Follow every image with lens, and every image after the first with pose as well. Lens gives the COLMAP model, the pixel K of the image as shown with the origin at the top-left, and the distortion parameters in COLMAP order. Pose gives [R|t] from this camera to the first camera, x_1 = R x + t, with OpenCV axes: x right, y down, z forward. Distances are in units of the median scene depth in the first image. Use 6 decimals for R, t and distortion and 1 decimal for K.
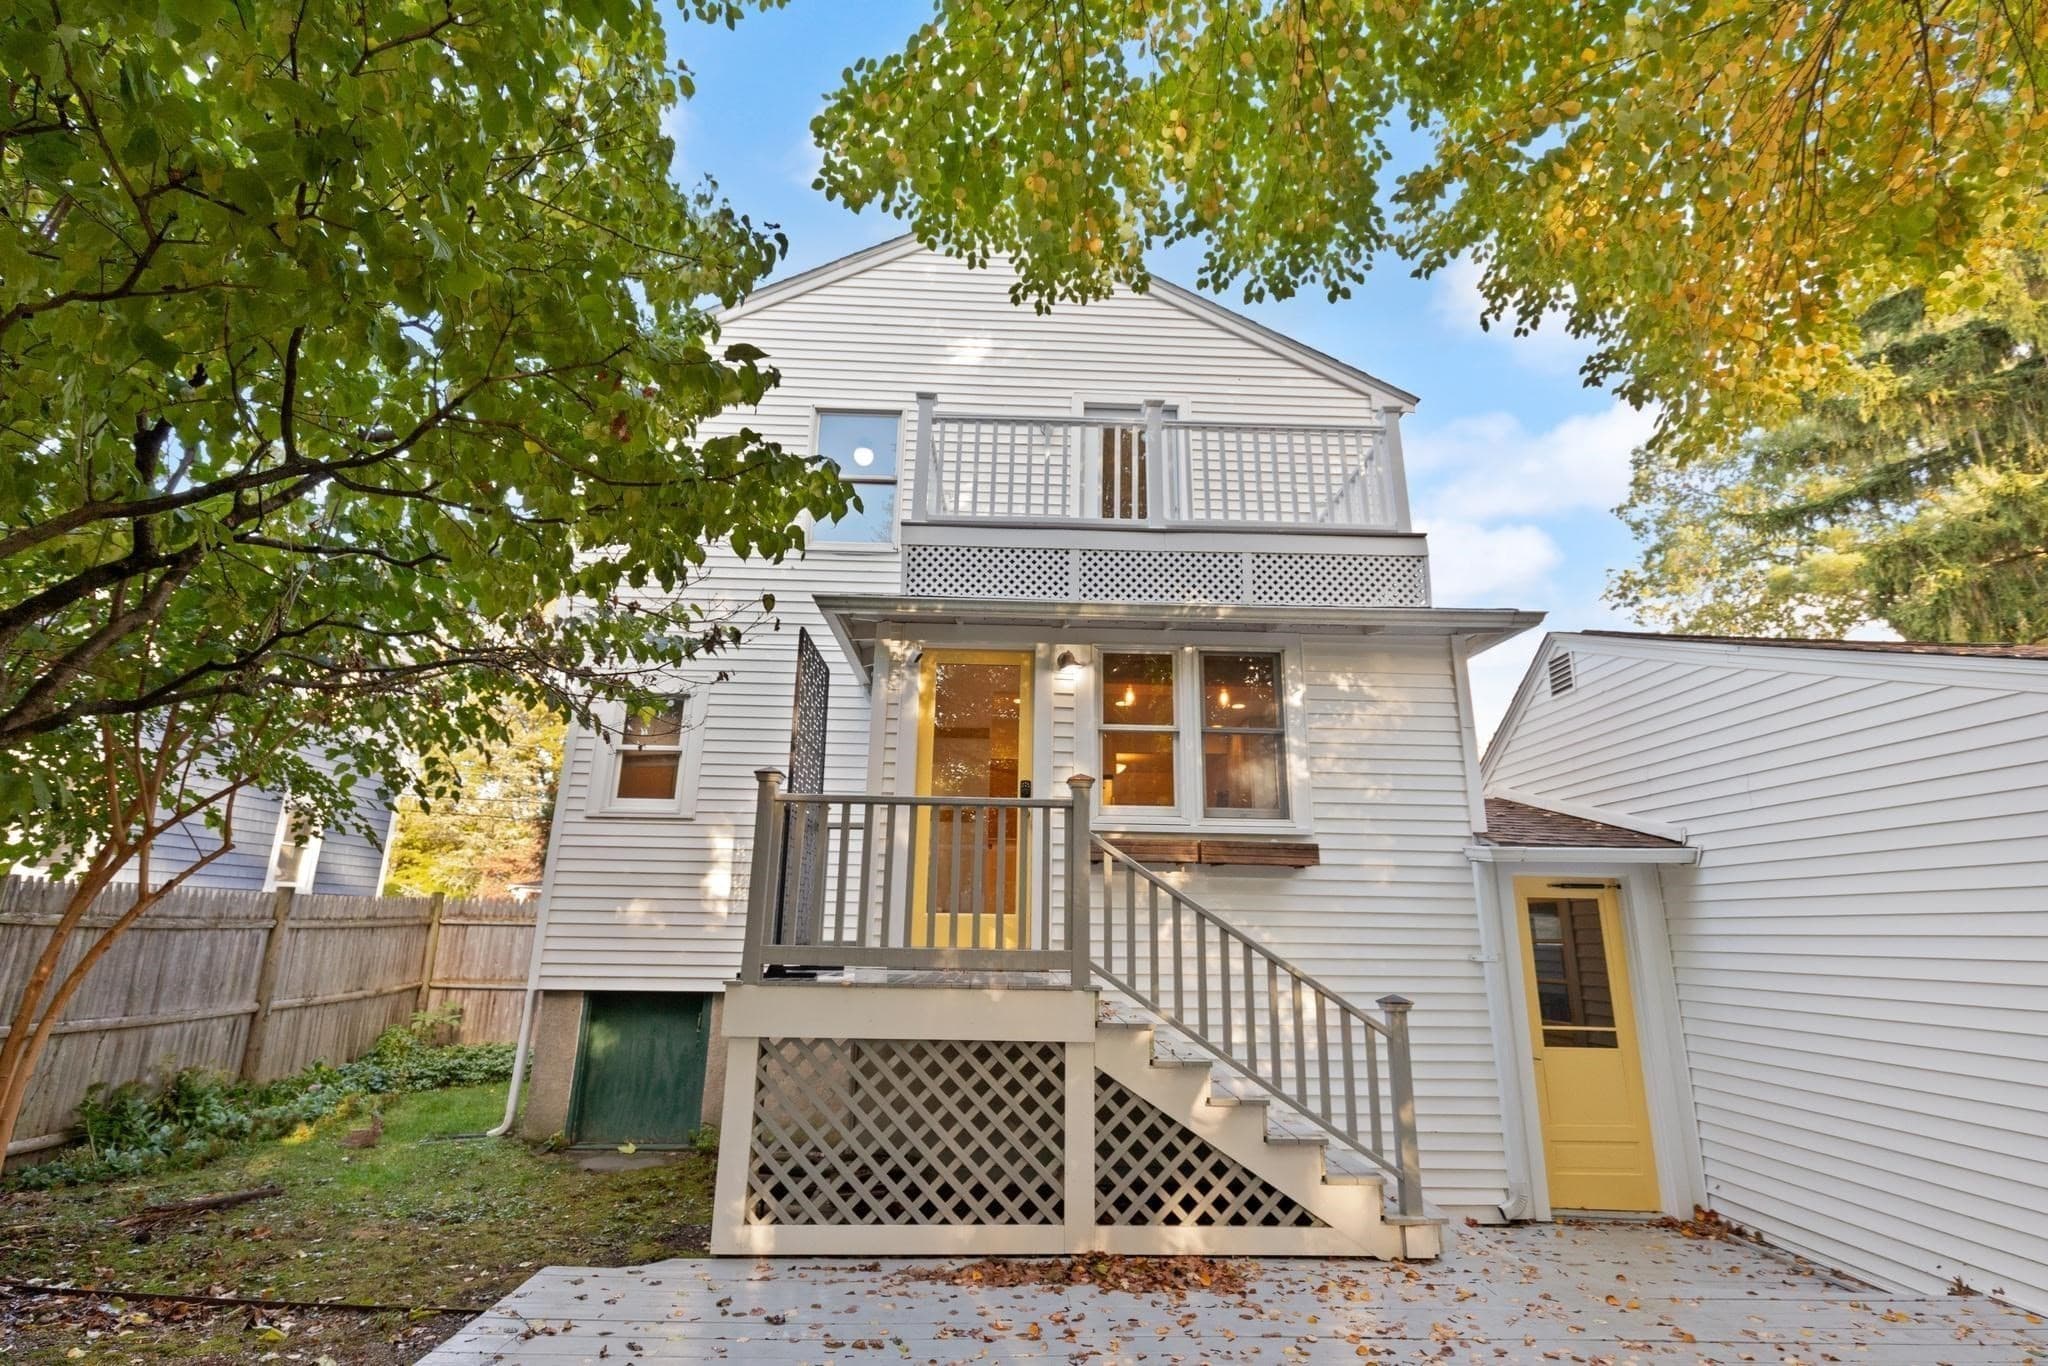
lens RADIAL K [[931.1, 0, 1024.0], [0, 931.1, 683.0], [0, 0, 1]] dist [-0.002000, -0.000073]
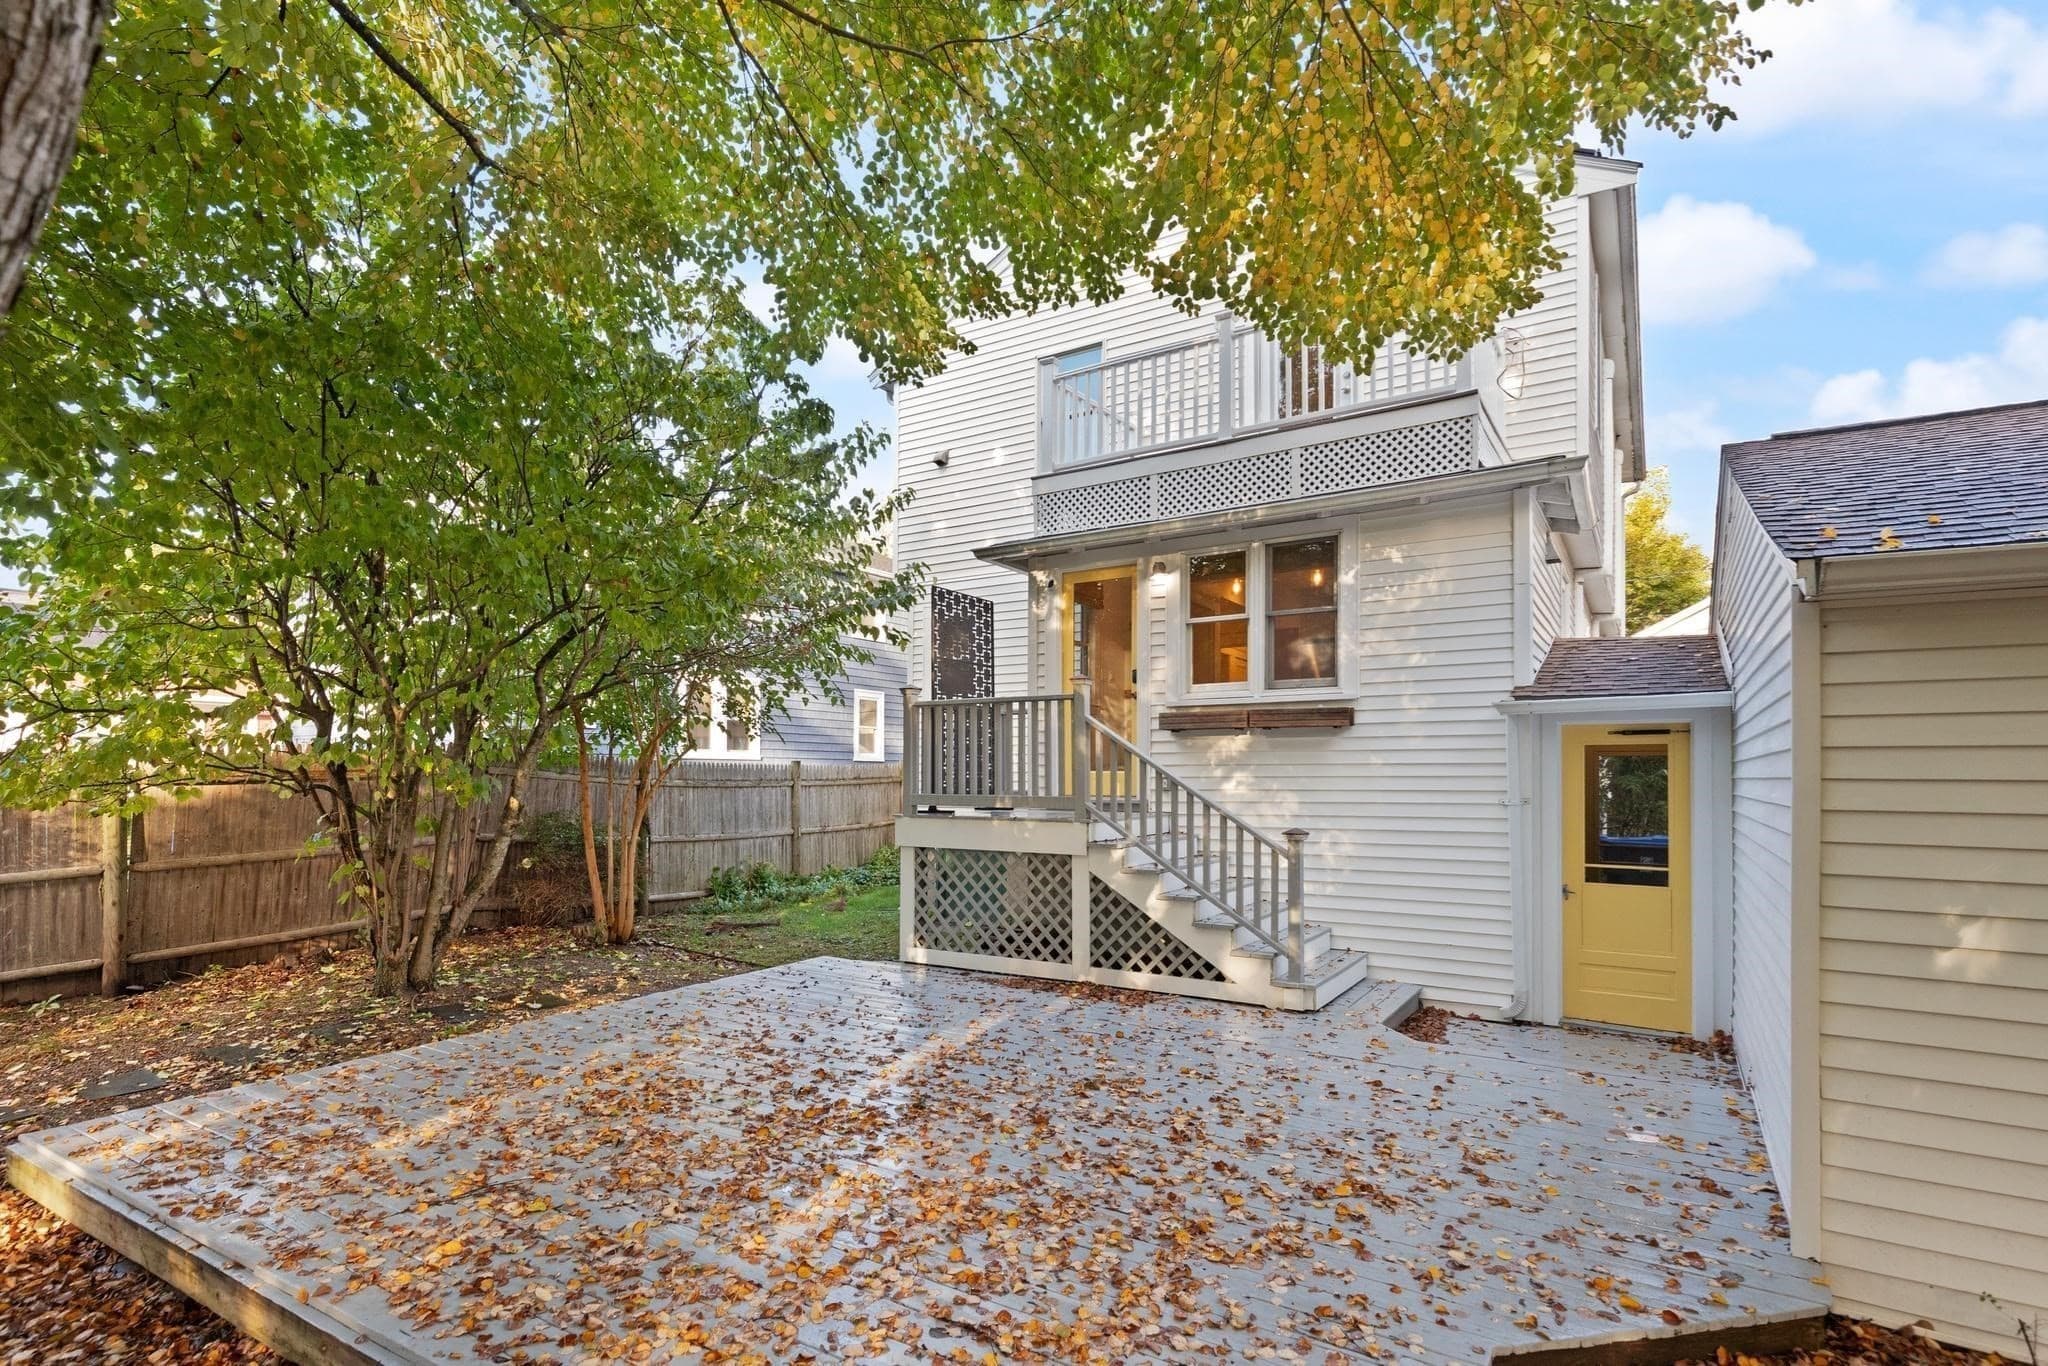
lens RADIAL K [[1007.7, 0, 1035.7], [0, 1007.7, 766.0], [0, 0, 1]] dist [0.001930, 0.000129]
pose [[0.824457, -0.021366, -0.565521, 0.913251], [0.159284, 0.967650, 0.195657, -0.082178], [0.543046, -0.251389, 0.801189, -0.301909]]
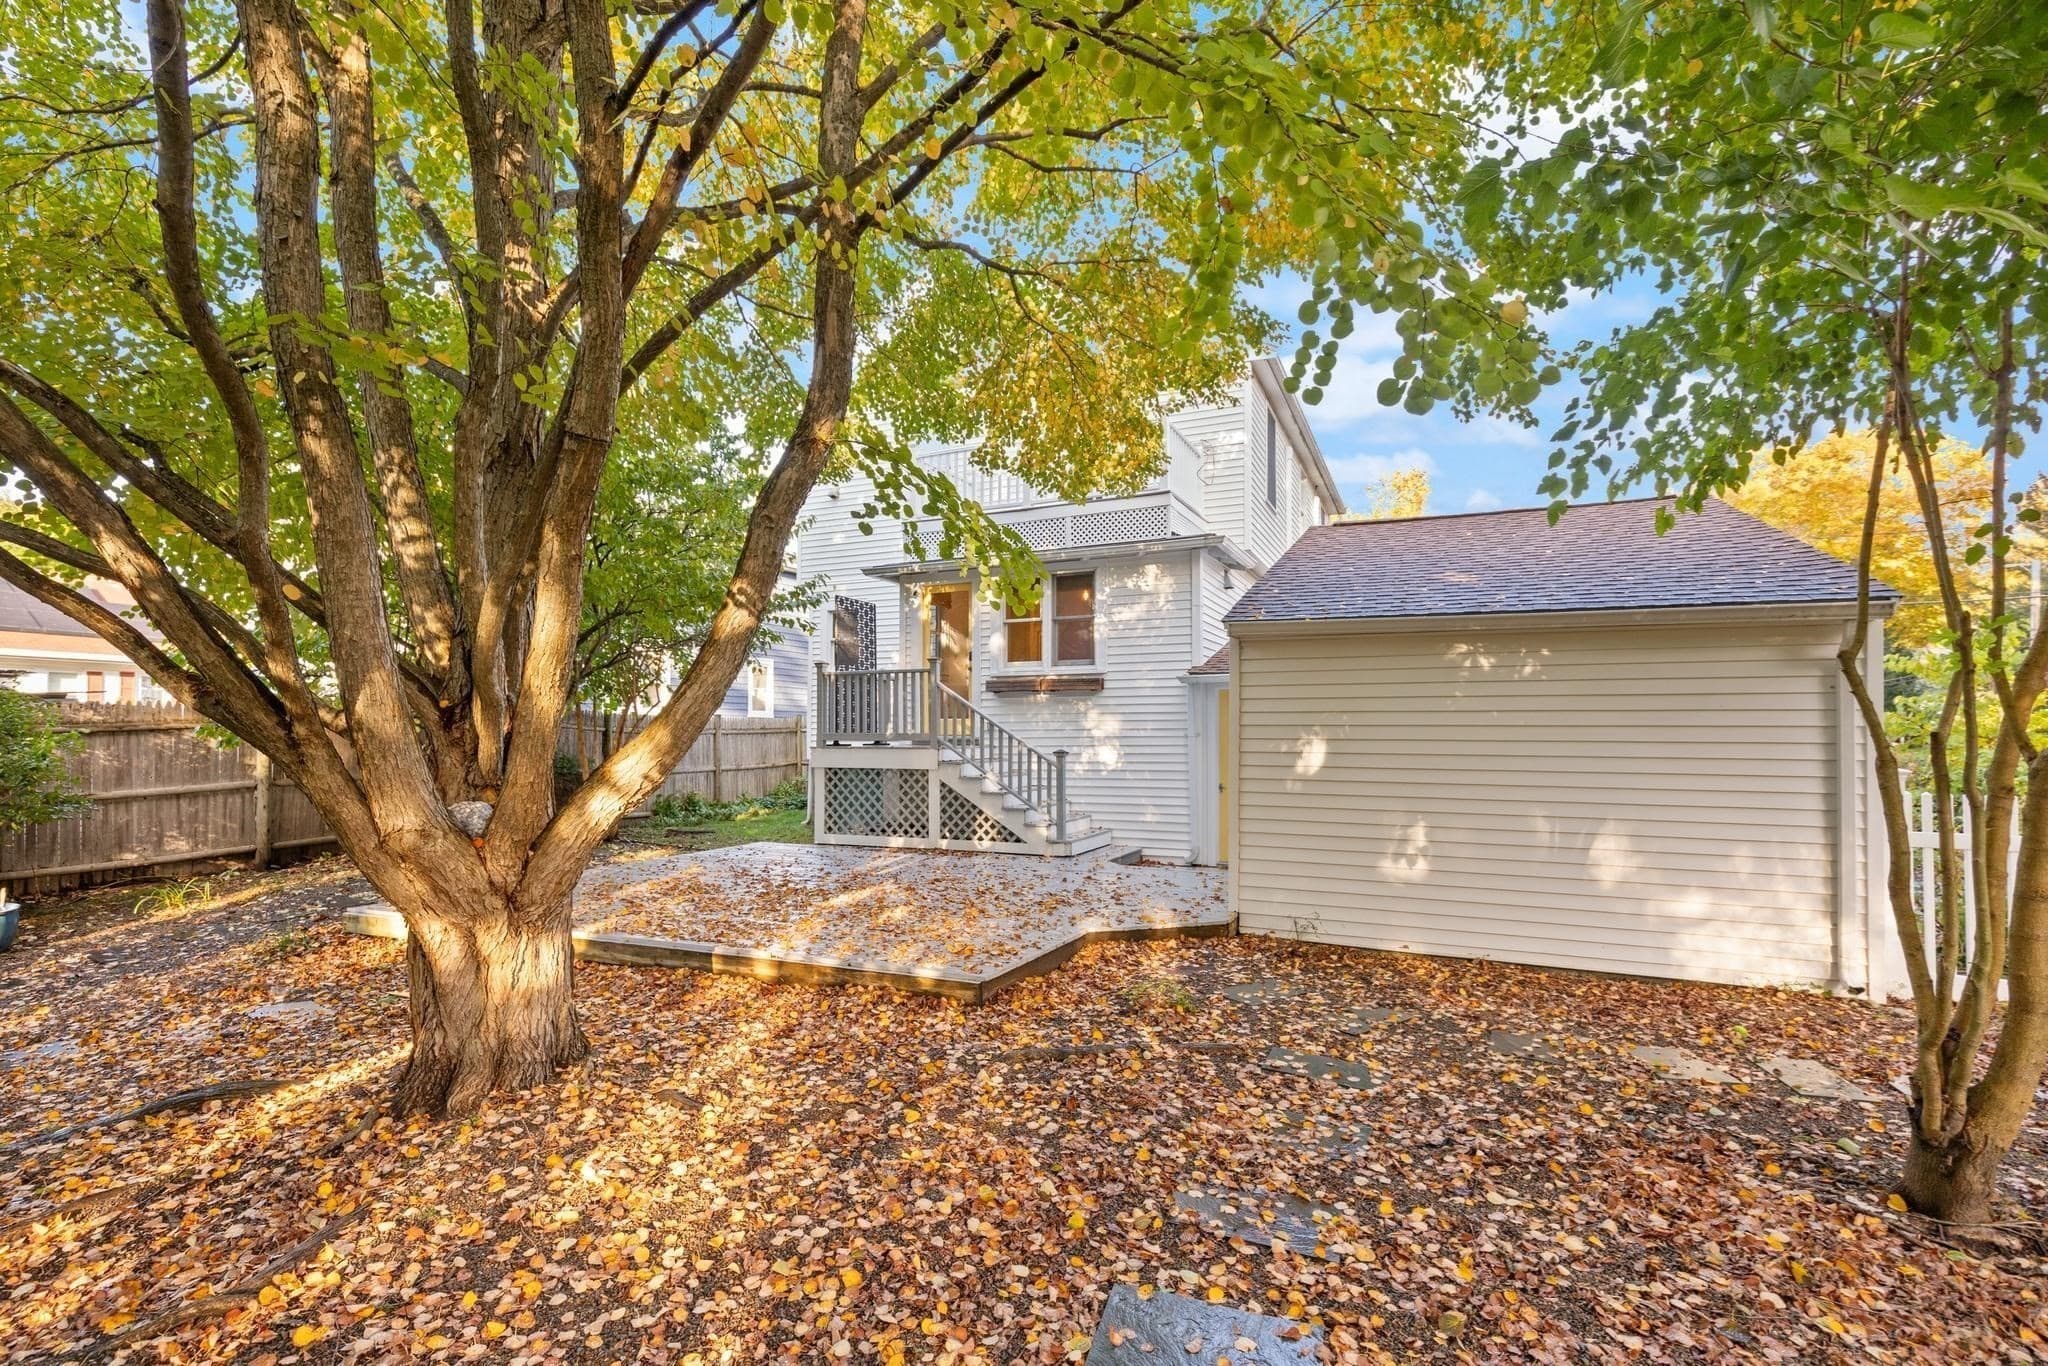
lens RADIAL K [[1025.8, 0, 1043.9], [0, 1025.8, 729.7], [0, 0, 1]] dist [0.025929, 0.000052]
pose [[0.896435, -0.022624, -0.442597, 1.469578], [0.130481, 0.967903, 0.214800, -0.241798], [0.423531, -0.250305, 0.870614, -1.142086]]
